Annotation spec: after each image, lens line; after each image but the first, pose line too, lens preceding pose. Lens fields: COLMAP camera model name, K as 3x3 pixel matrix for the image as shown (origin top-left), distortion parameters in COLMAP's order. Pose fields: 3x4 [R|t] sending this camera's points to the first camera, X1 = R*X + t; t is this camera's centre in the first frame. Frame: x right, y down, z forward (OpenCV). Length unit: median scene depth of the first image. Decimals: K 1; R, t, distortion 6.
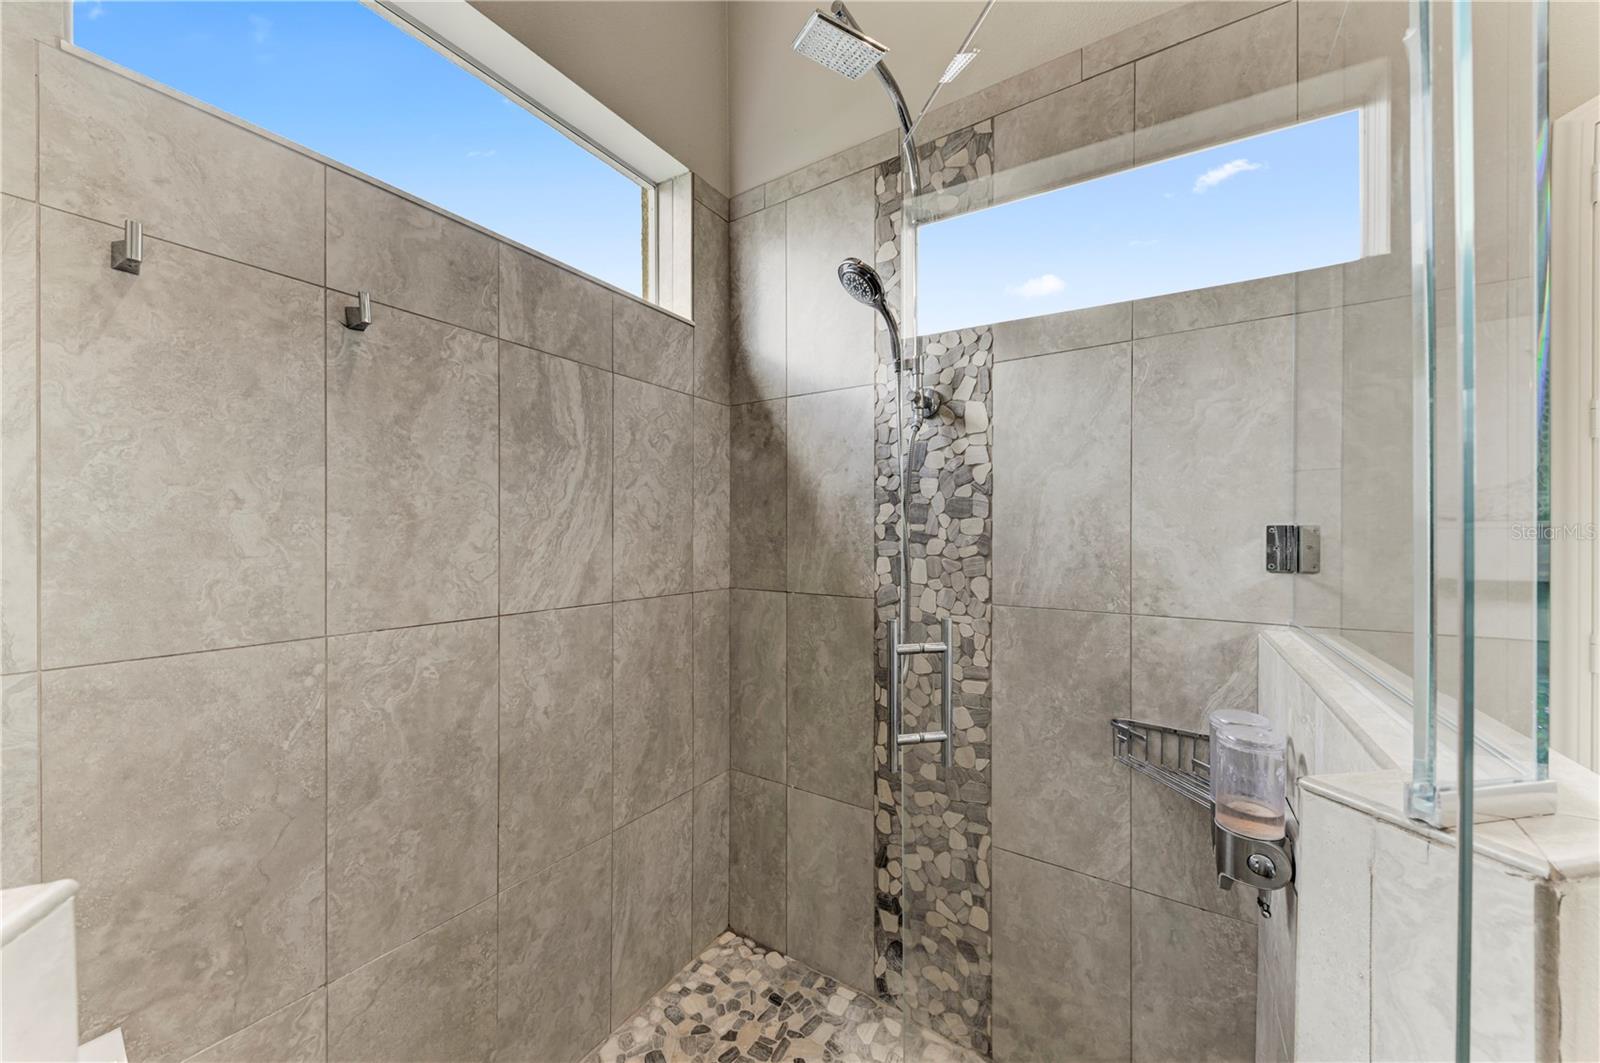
lens RADIAL K [[561.3, 0, 801.4], [0, 561.3, 533.5], [0, 0, 1]] dist [0.015618, -0.005156]
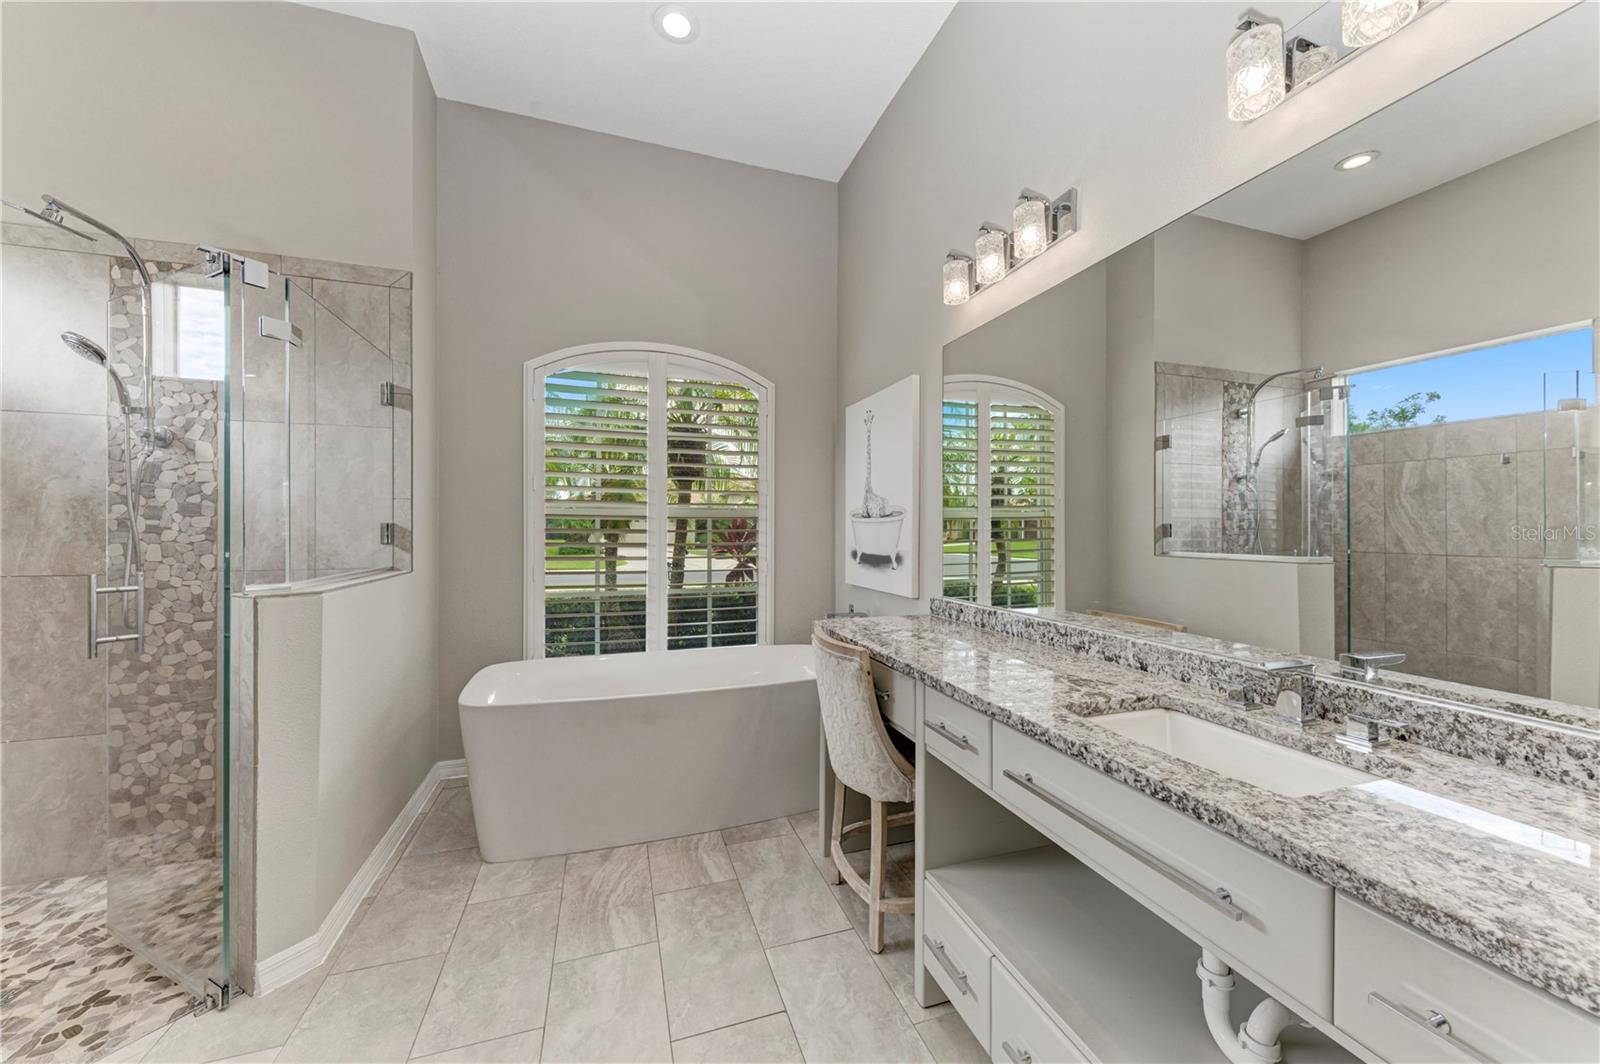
lens RADIAL K [[569.9, 0, 801.2], [0, 569.9, 527.4], [0, 0, 1]] dist [0.012116, -0.005096]
pose [[0.620631, 0.001523, 0.784101, 0.084673], [0.000115, 0.999998, -0.002034, 0.005418], [-0.784103, 0.001353, 0.620629, -1.196021]]
